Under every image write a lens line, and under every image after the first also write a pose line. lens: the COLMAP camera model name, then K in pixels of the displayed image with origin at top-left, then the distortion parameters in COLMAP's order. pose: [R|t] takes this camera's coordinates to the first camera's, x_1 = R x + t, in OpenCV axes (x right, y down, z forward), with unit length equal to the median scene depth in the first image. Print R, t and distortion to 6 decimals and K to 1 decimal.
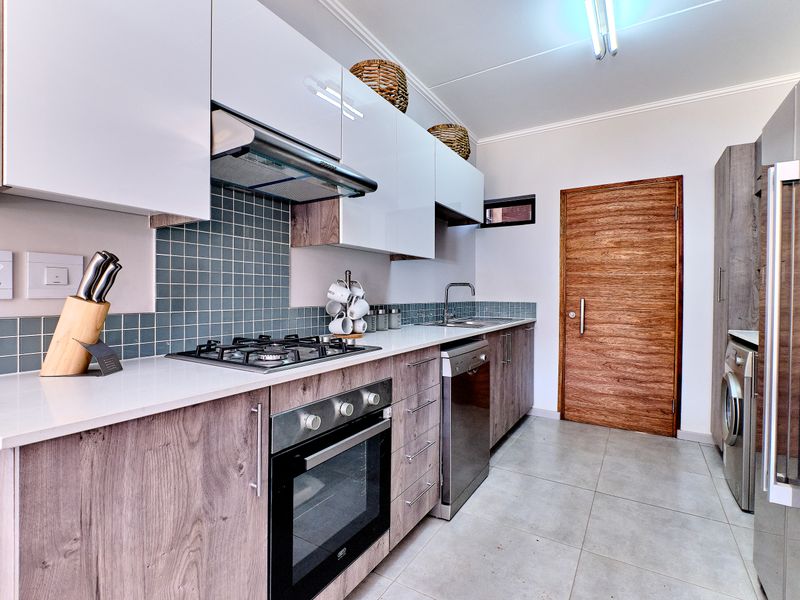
lens RADIAL K [[394.8, 0, 398.2], [0, 394.8, 294.6], [0, 0, 1]] dist [-0.001902, -0.000498]
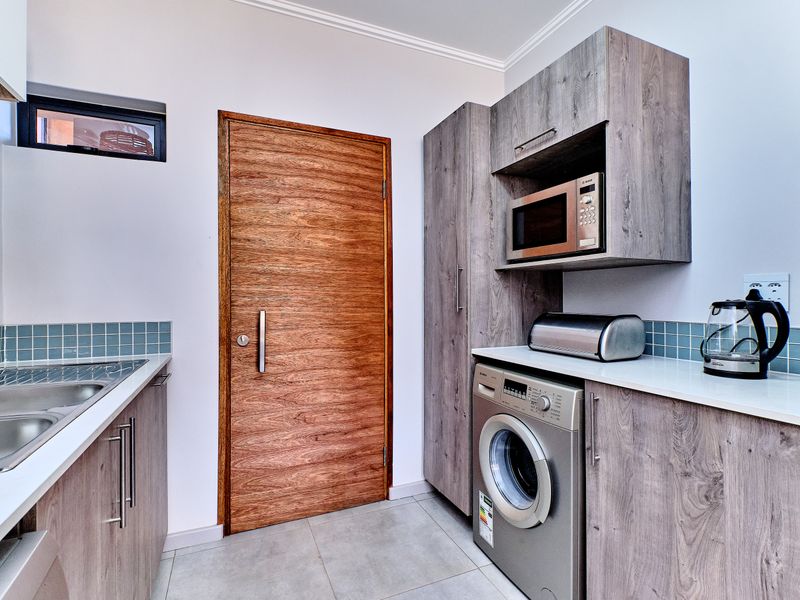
lens RADIAL K [[394.8, 0, 398.2], [0, 394.8, 294.6], [0, 0, 1]] dist [-0.001902, -0.000498]
pose [[0.570314, -0.005733, 0.821407, 0.114263], [0.010728, 0.999942, -0.000469, -0.010896], [-0.821357, 0.009080, 0.570342, 0.523688]]
